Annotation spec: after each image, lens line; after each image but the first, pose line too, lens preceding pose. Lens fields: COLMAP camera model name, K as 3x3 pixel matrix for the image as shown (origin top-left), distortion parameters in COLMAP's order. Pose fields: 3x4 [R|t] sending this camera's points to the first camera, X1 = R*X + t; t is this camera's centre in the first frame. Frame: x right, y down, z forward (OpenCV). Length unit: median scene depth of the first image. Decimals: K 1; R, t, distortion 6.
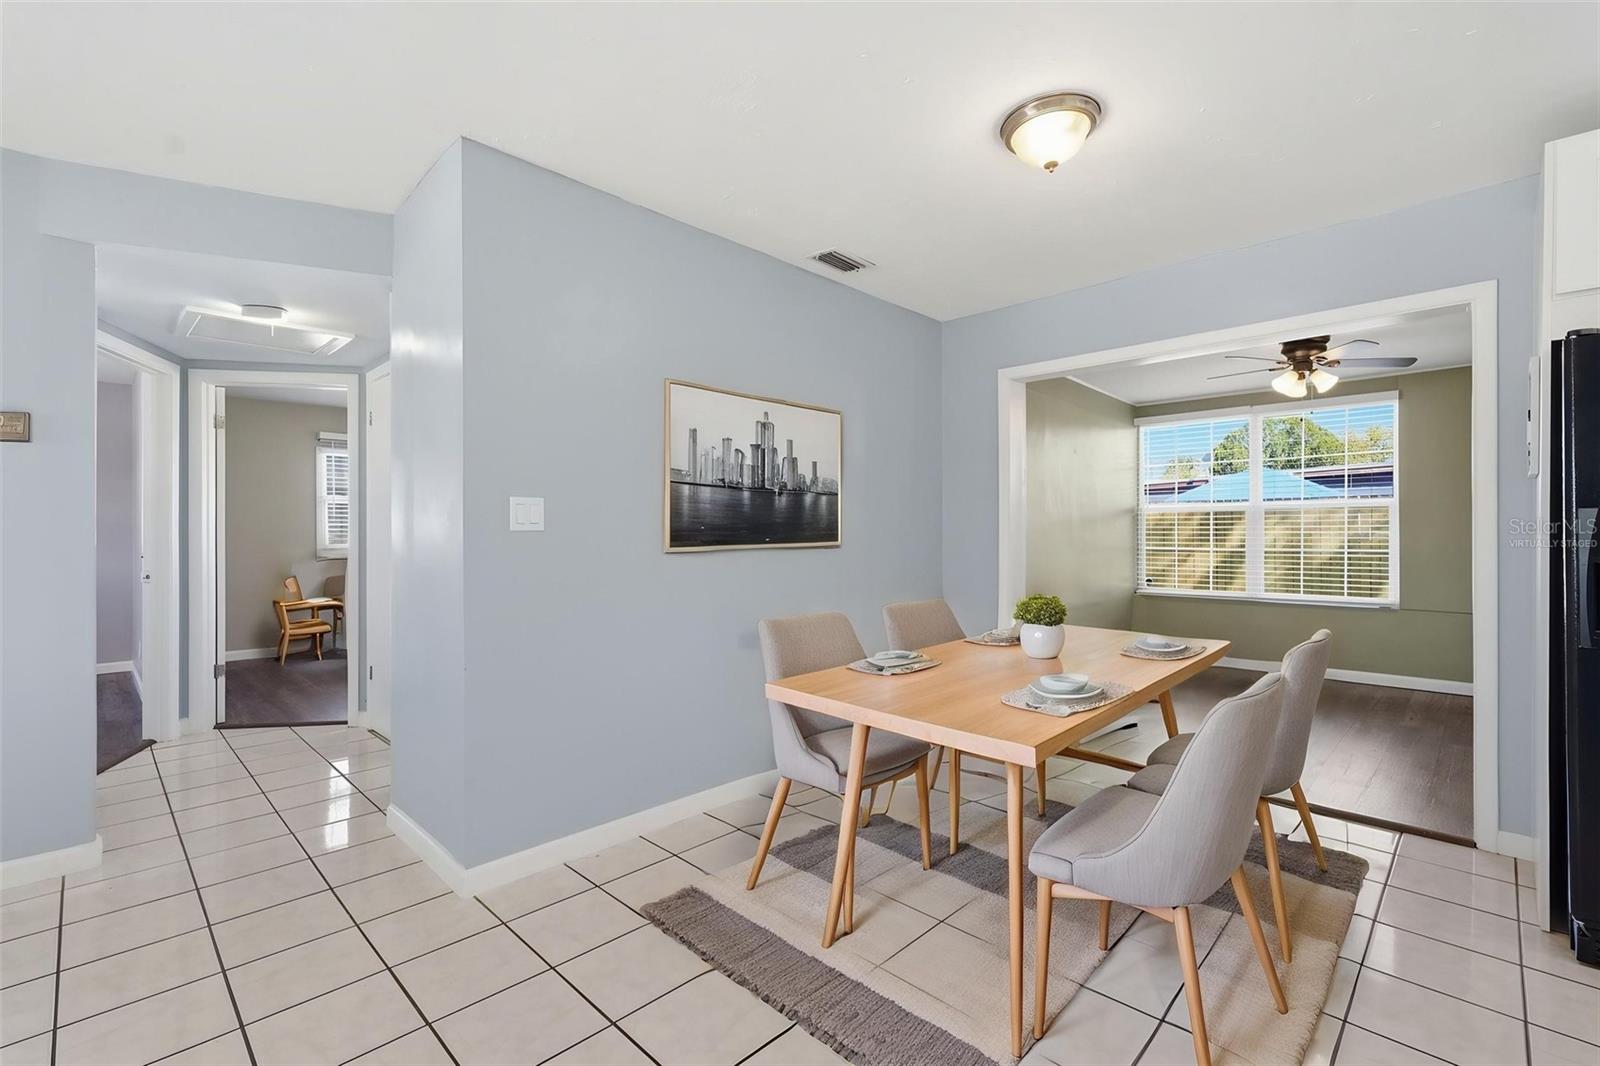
lens RADIAL K [[696.0, 0, 800.0], [0, 696.0, 533.0], [0, 0, 1]] dist [0.002239, -0.000182]
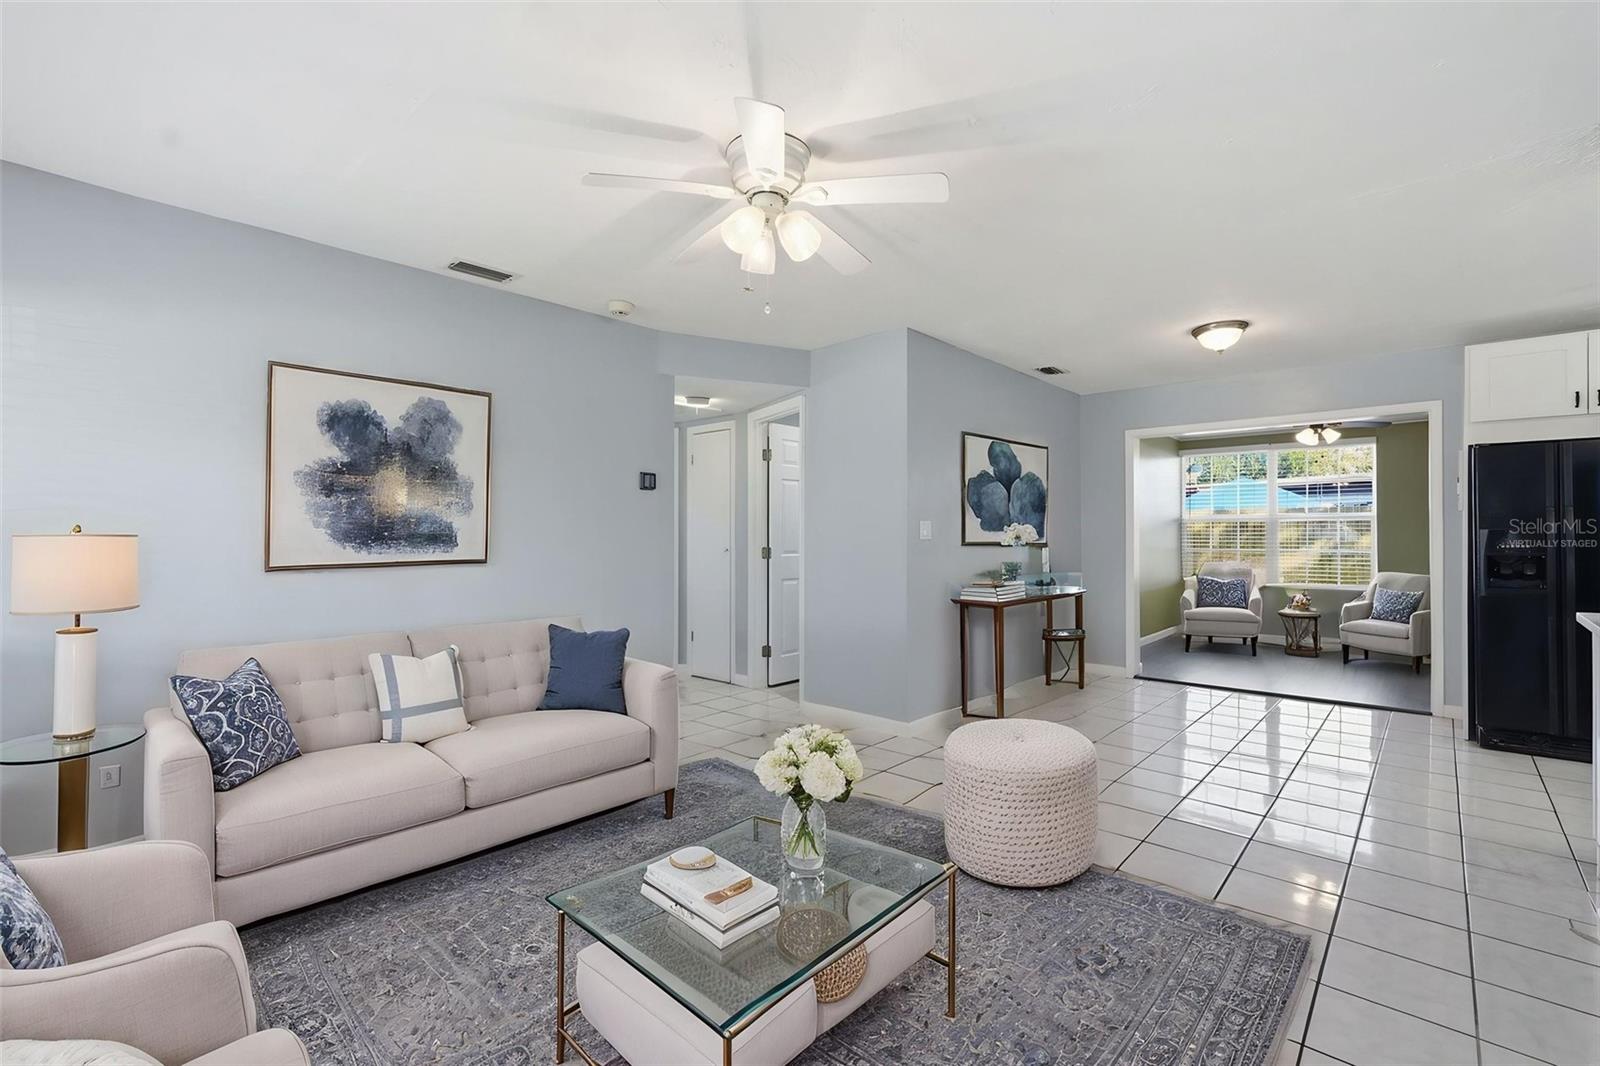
lens RADIAL K [[702.0, 0, 800.0], [0, 702.0, 533.0], [0, 0, 1]] dist [-0.000197, -0.000092]
pose [[0.999208, 0.000209, 0.039779, -0.568499], [-0.000049, 0.999992, -0.004022, -0.008635], [-0.039779, 0.004017, 0.999200, -0.578965]]
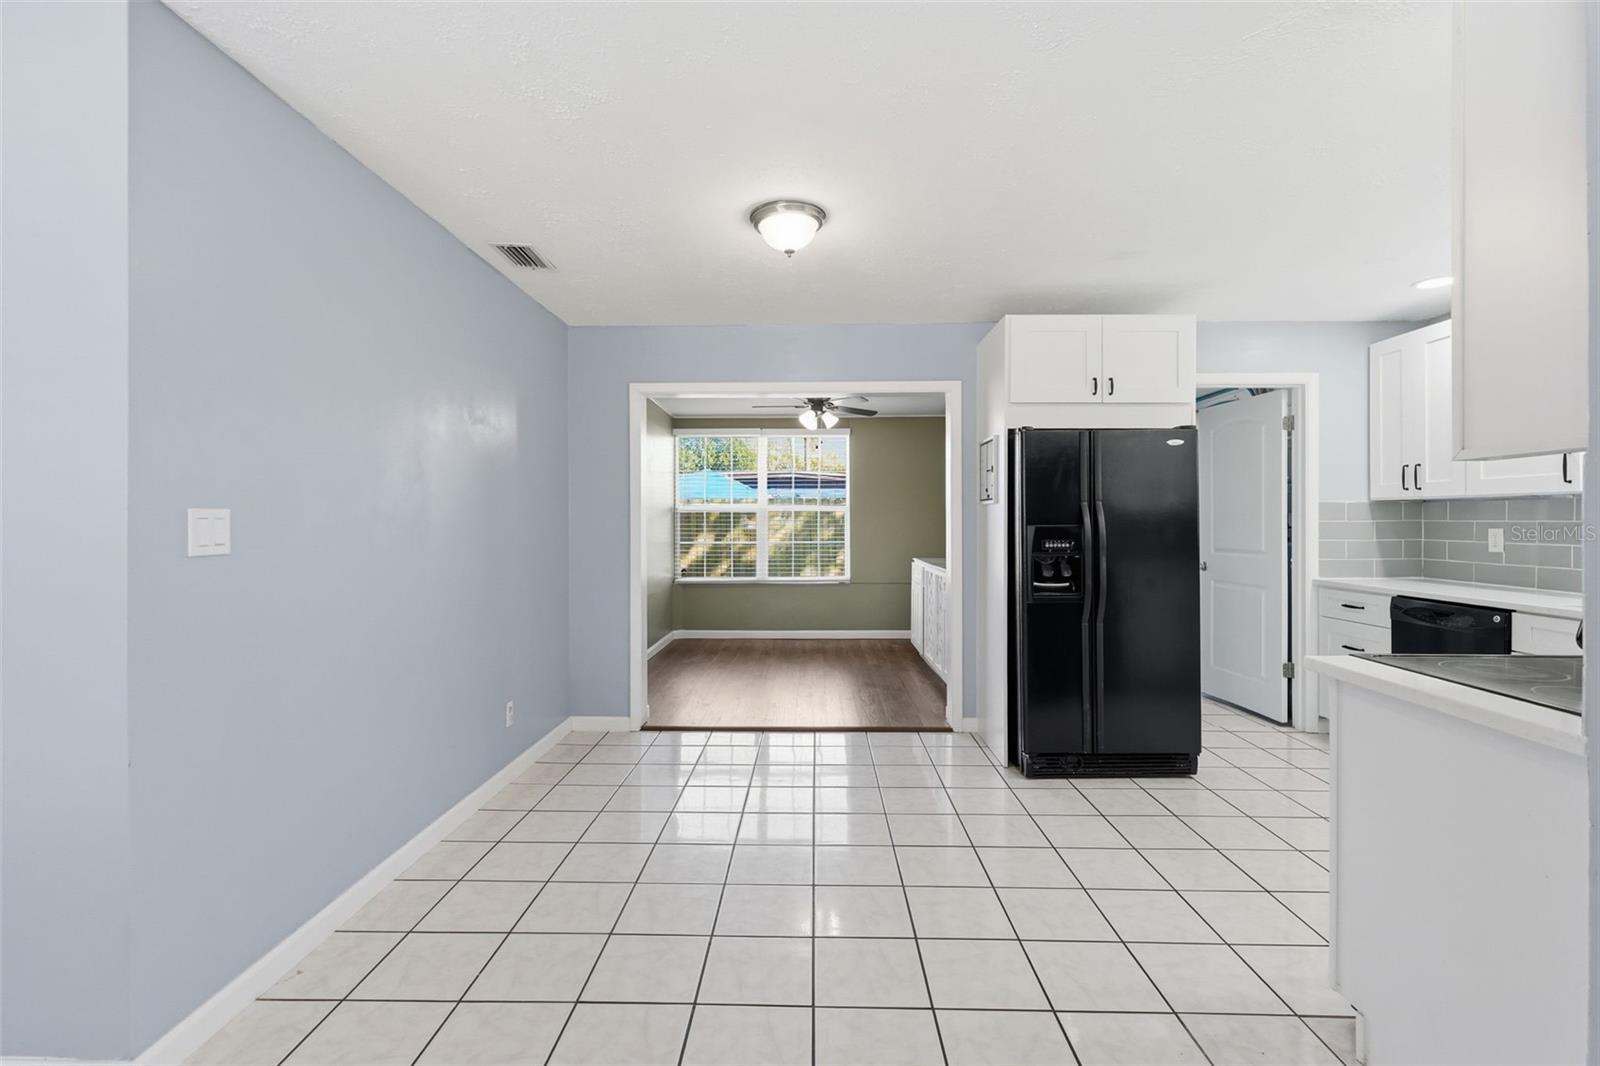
lens RADIAL K [[708.8, 0, 796.0], [0, 708.8, 519.8], [0, 0, 1]] dist [0.002677, 0.000566]
pose [[0.732436, 0.000513, 0.680836, -0.321920], [0.000876, 0.999998, -0.001696, -0.027309], [-0.680835, 0.001839, 0.732434, 0.036167]]
